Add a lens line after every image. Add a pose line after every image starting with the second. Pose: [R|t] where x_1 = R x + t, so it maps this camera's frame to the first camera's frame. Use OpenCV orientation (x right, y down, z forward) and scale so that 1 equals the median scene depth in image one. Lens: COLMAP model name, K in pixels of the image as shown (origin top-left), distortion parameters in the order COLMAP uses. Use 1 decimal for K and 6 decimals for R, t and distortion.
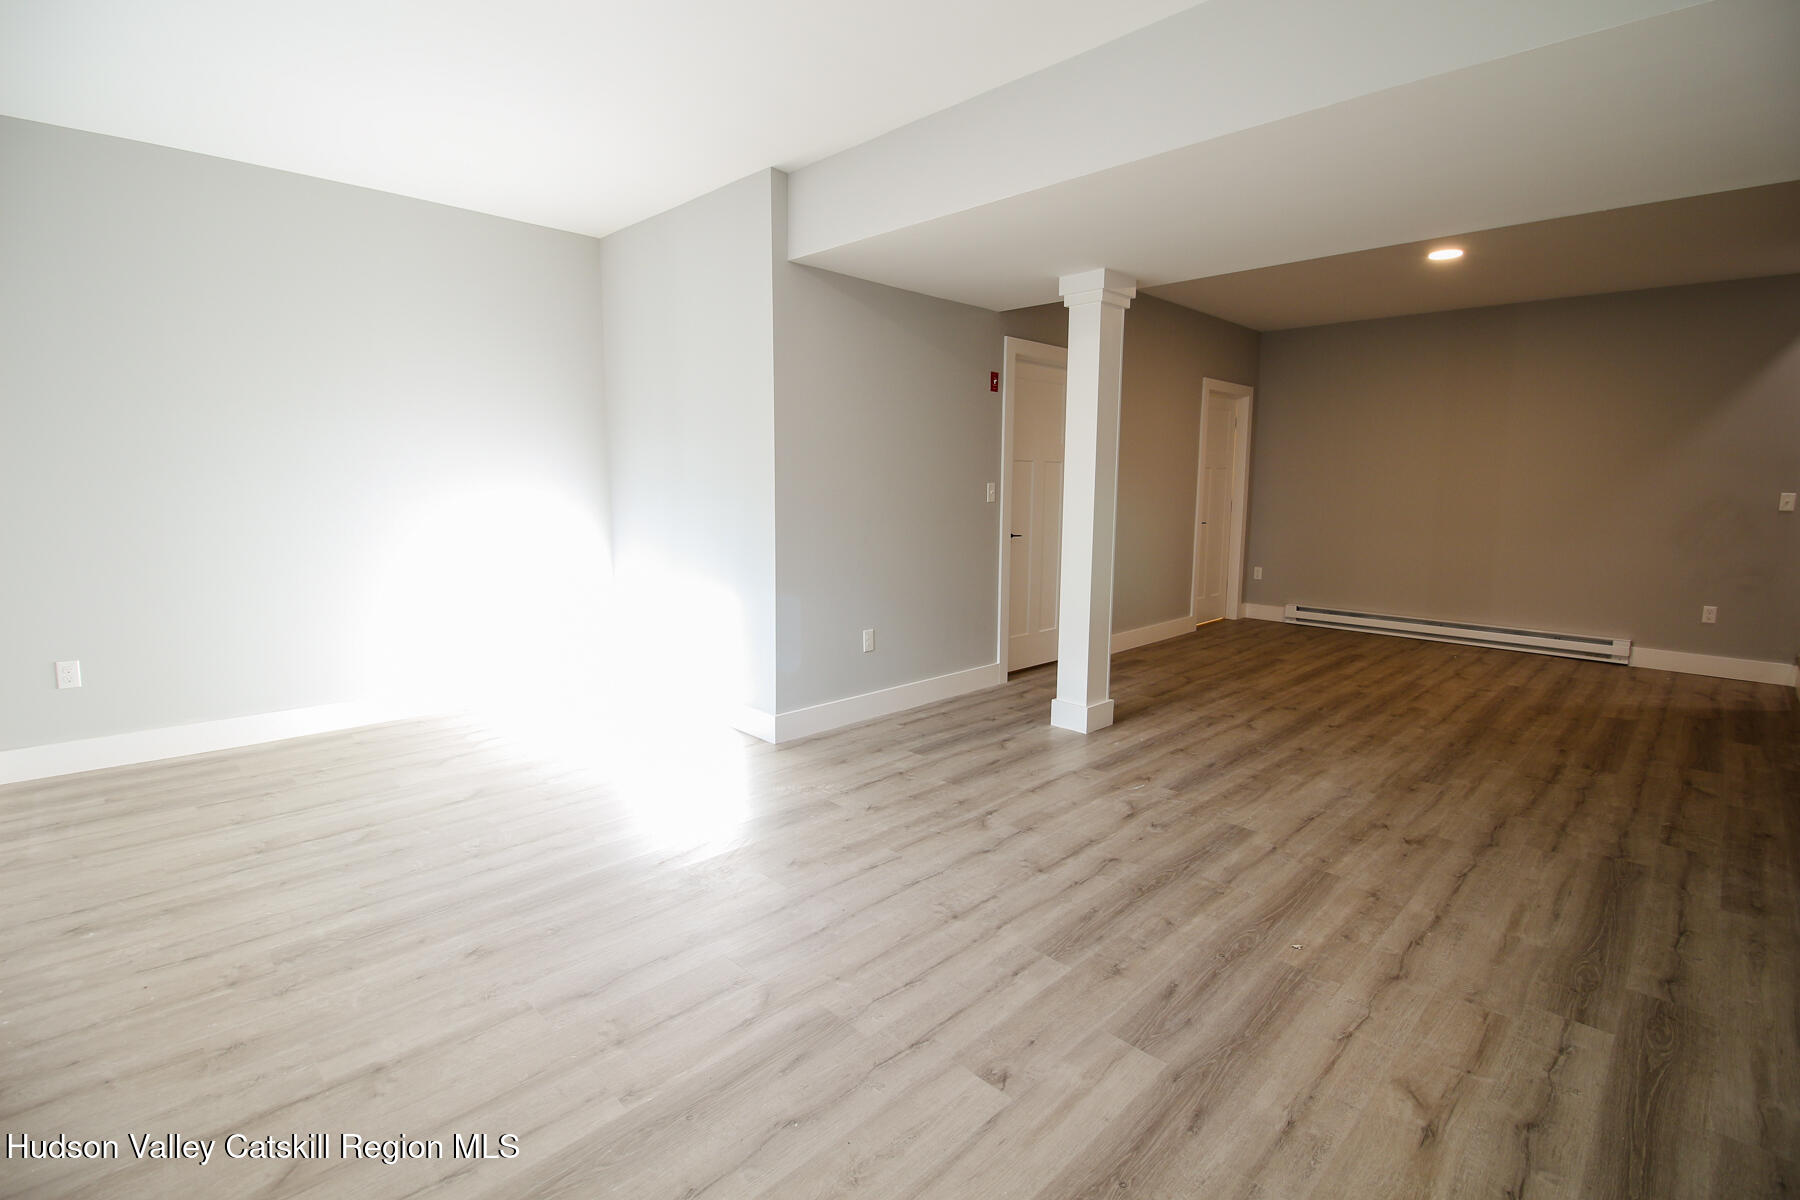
lens RADIAL K [[837.8, 0, 904.2], [0, 837.8, 600.6], [0, 0, 1]] dist [-0.010583, -0.002286]
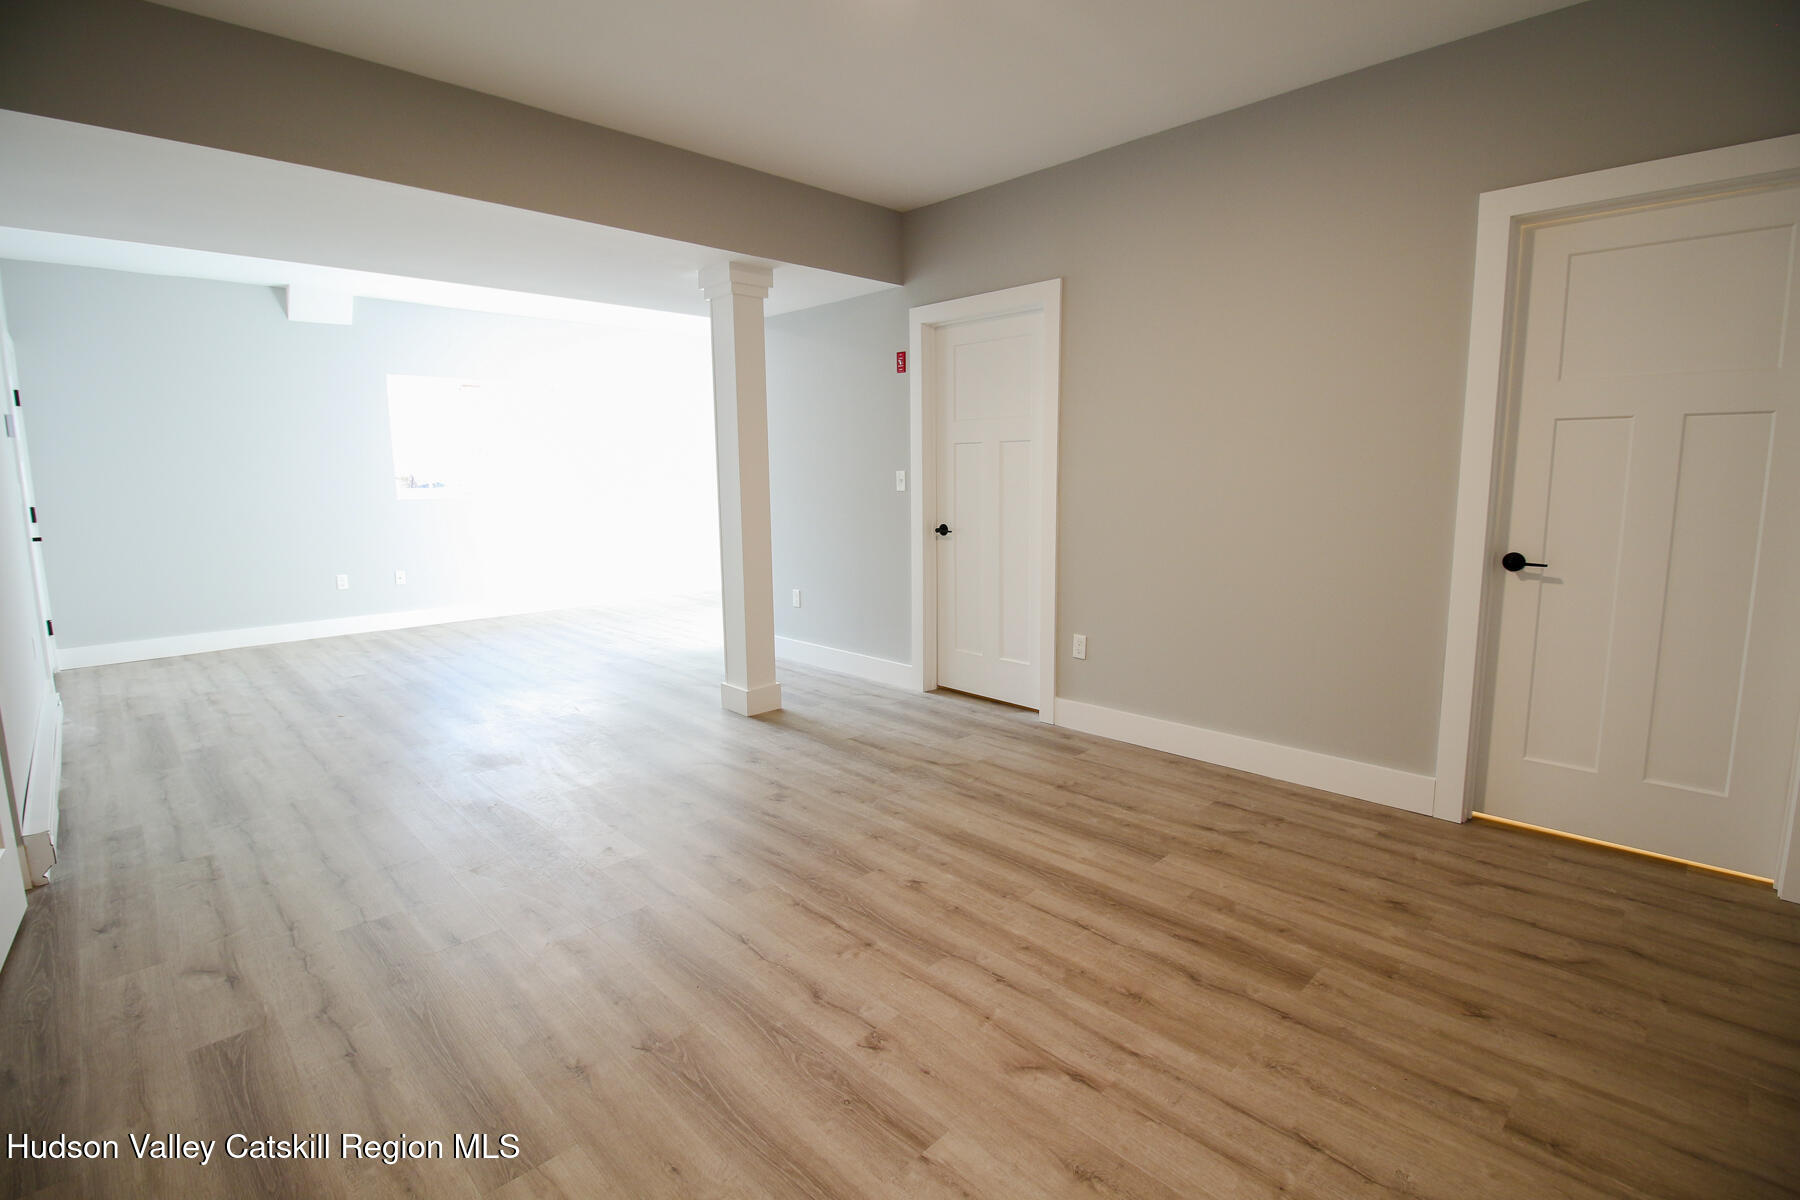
lens RADIAL K [[837.8, 0, 904.7], [0, 837.8, 596.1], [0, 0, 1]] dist [-0.010583, -0.002286]
pose [[-0.011929, 0.138269, -0.990323, 1.790077], [-0.132904, 0.981387, 0.138622, -0.225838], [0.991057, 0.133271, 0.006670, 1.726324]]
